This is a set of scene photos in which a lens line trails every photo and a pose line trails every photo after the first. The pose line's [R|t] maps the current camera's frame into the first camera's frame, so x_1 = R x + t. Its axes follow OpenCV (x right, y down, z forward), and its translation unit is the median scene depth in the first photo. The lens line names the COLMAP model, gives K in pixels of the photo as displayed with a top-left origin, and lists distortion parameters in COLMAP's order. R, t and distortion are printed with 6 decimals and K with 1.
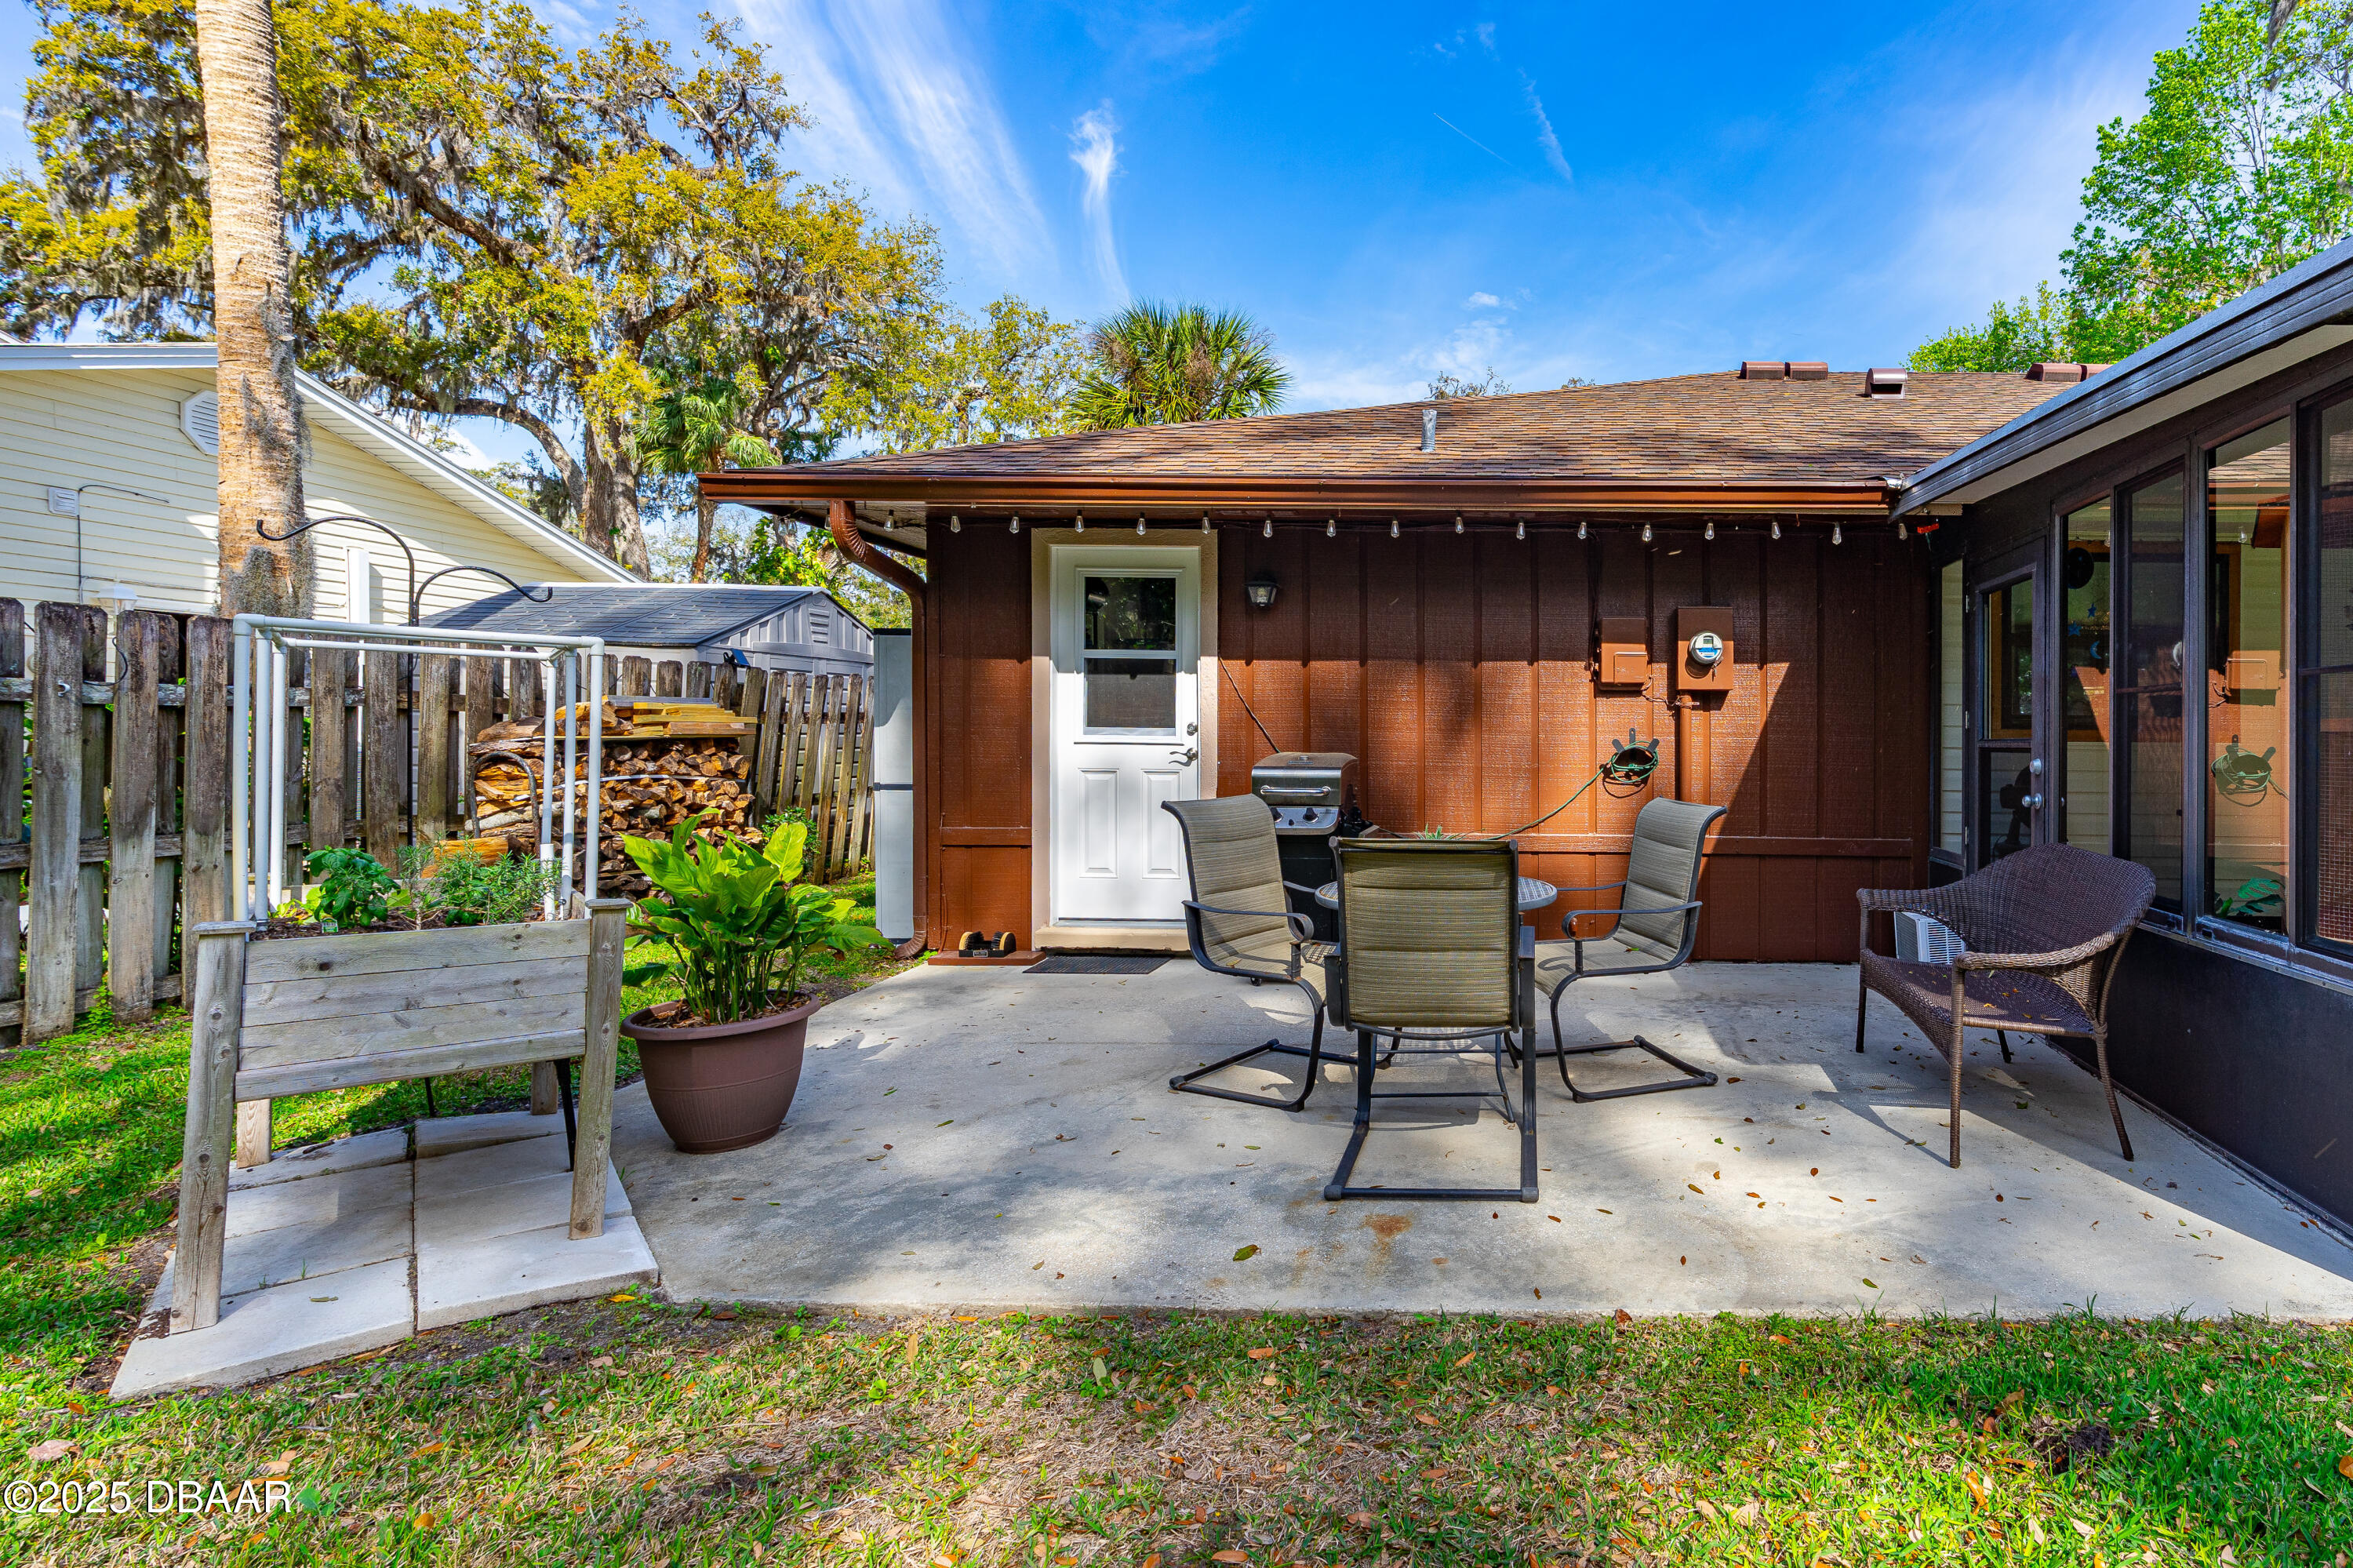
lens RADIAL K [[1168.5, 0, 1527.5], [0, 1168.5, 729.1], [0, 0, 1]] dist [-0.011153, 0.000525]
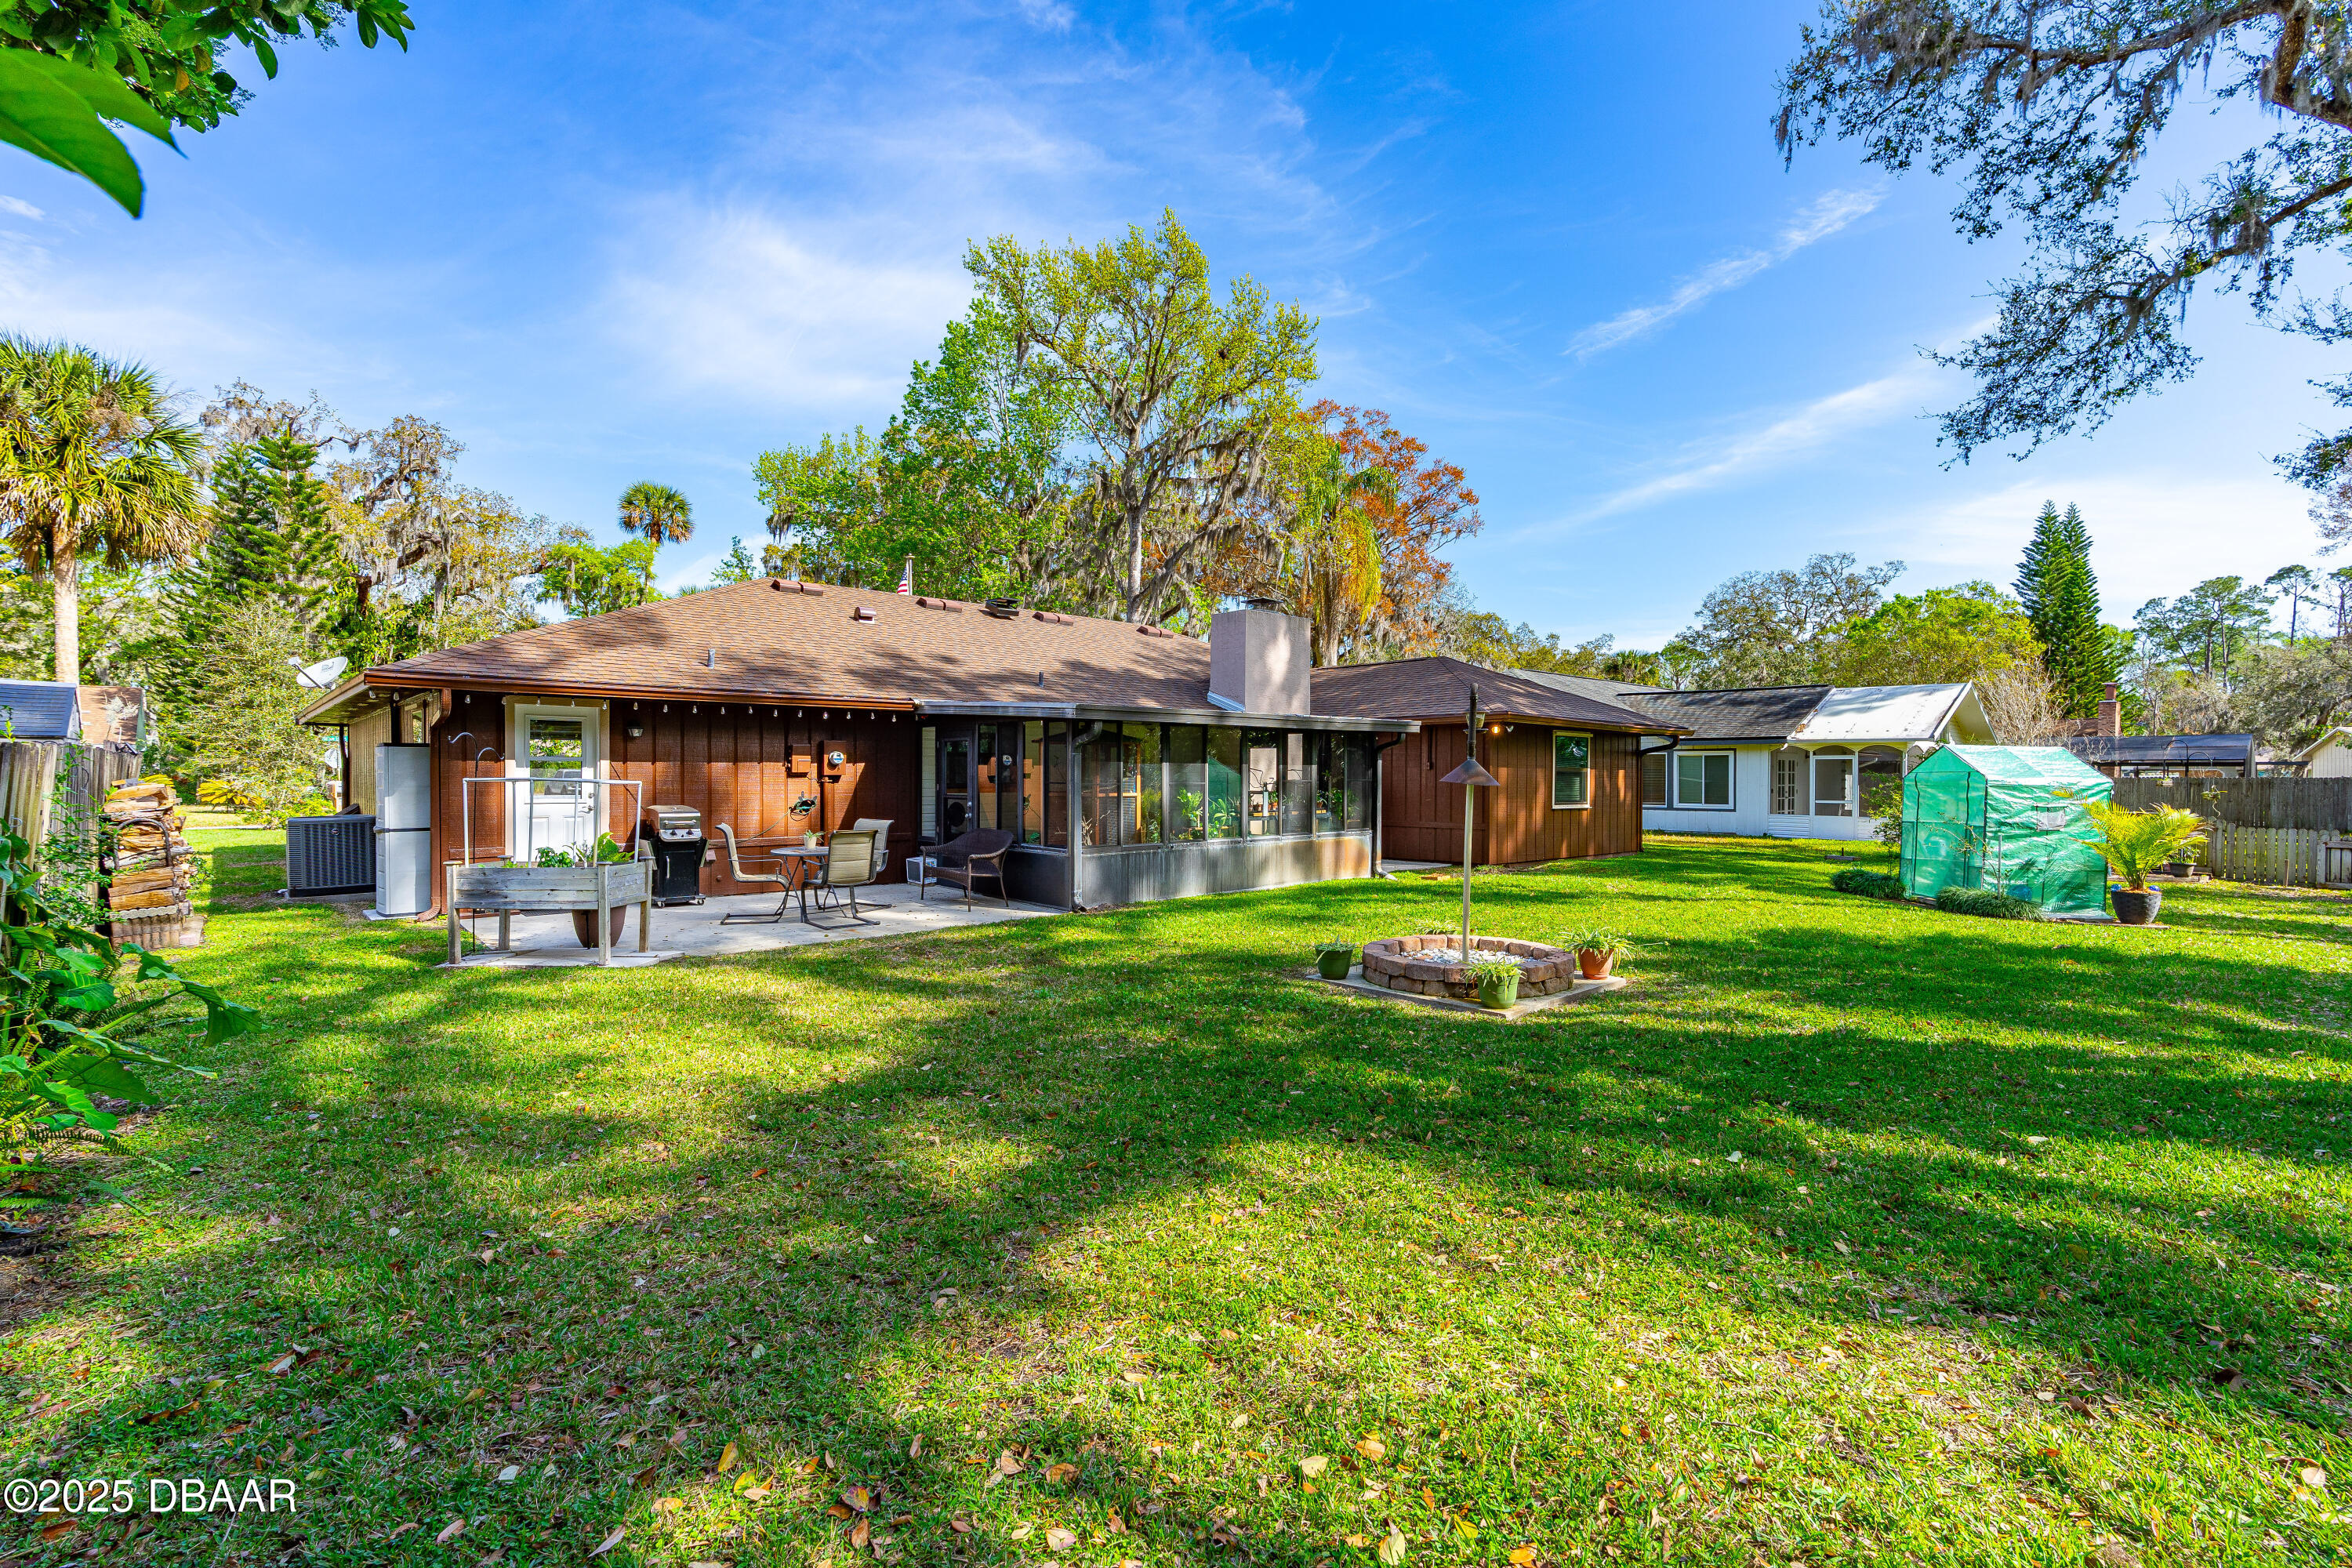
lens RADIAL K [[1112.8, 0, 1196.5], [0, 1112.8, 753.0], [0, 0, 1]] dist [0.003410, -0.000156]
pose [[0.732906, 0.004560, 0.680315, -0.643056], [-0.004455, 0.999988, -0.001903, -0.057341], [-0.680315, -0.001636, 0.732918, -0.892665]]
